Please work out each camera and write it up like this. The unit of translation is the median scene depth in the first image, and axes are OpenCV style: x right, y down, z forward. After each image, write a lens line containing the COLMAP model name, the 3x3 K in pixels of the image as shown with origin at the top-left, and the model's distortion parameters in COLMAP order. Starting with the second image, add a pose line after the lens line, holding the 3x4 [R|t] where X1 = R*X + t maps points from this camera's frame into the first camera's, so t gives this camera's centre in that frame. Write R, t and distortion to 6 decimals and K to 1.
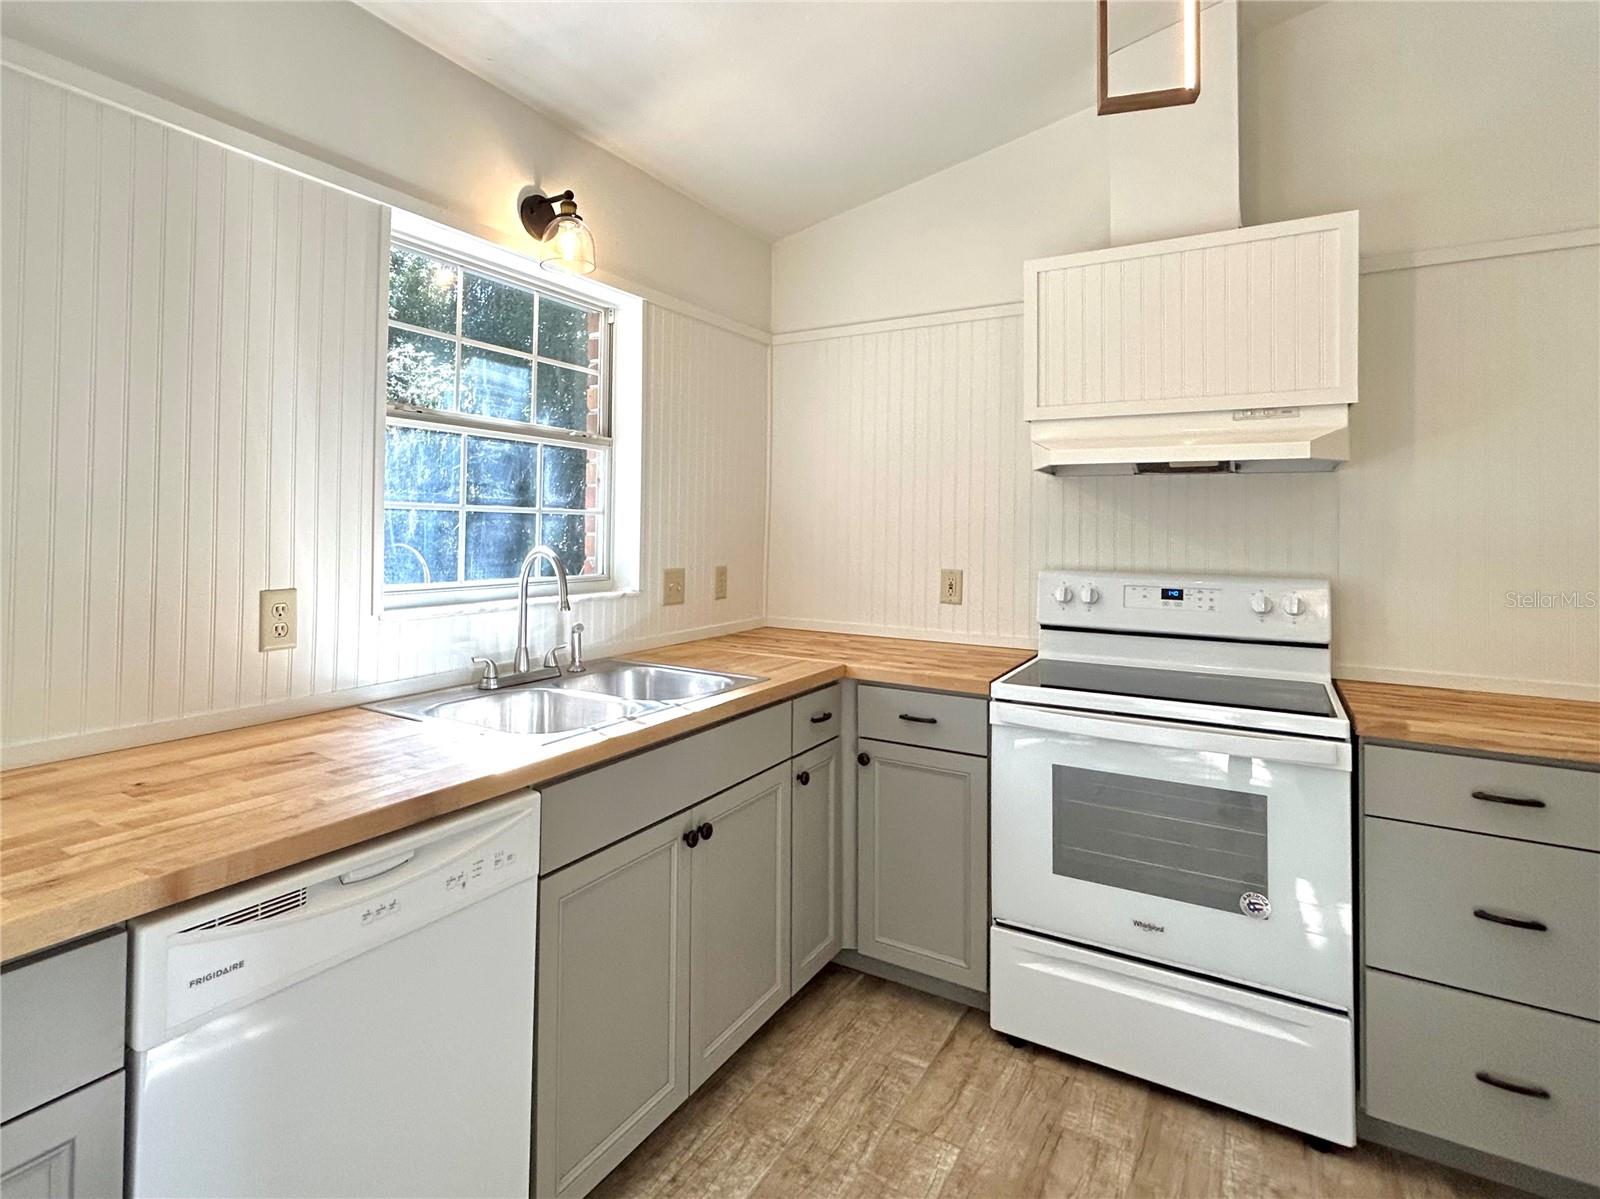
lens RADIAL K [[794.8, 0, 797.6], [0, 794.8, 511.4], [0, 0, 1]] dist [0.001286, 0.000544]
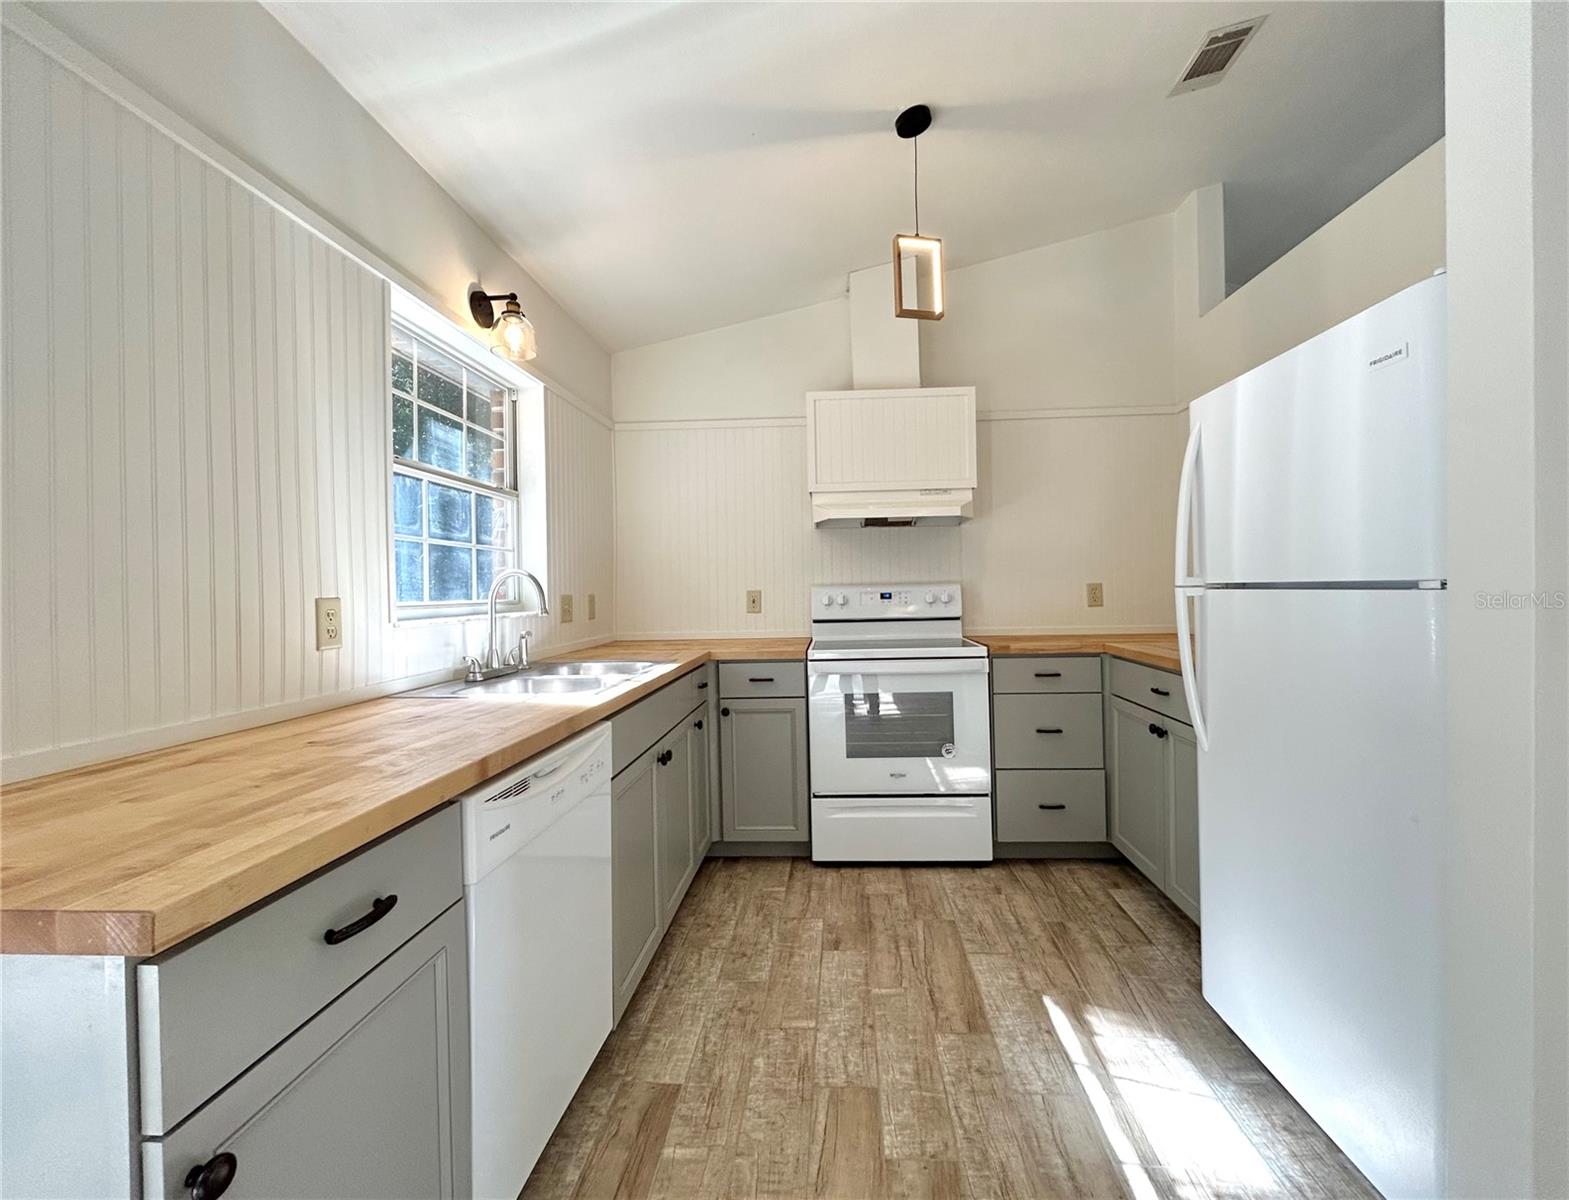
lens RADIAL K [[648.2, 0, 784.5], [0, 648.2, 600.0], [0, 0, 1]] dist [0.000687, 0.000018]
pose [[0.873920, -0.034636, 0.484835, -0.438445], [0.026950, 0.999376, 0.022816, 0.080922], [-0.485323, -0.006873, 0.874308, -0.135324]]
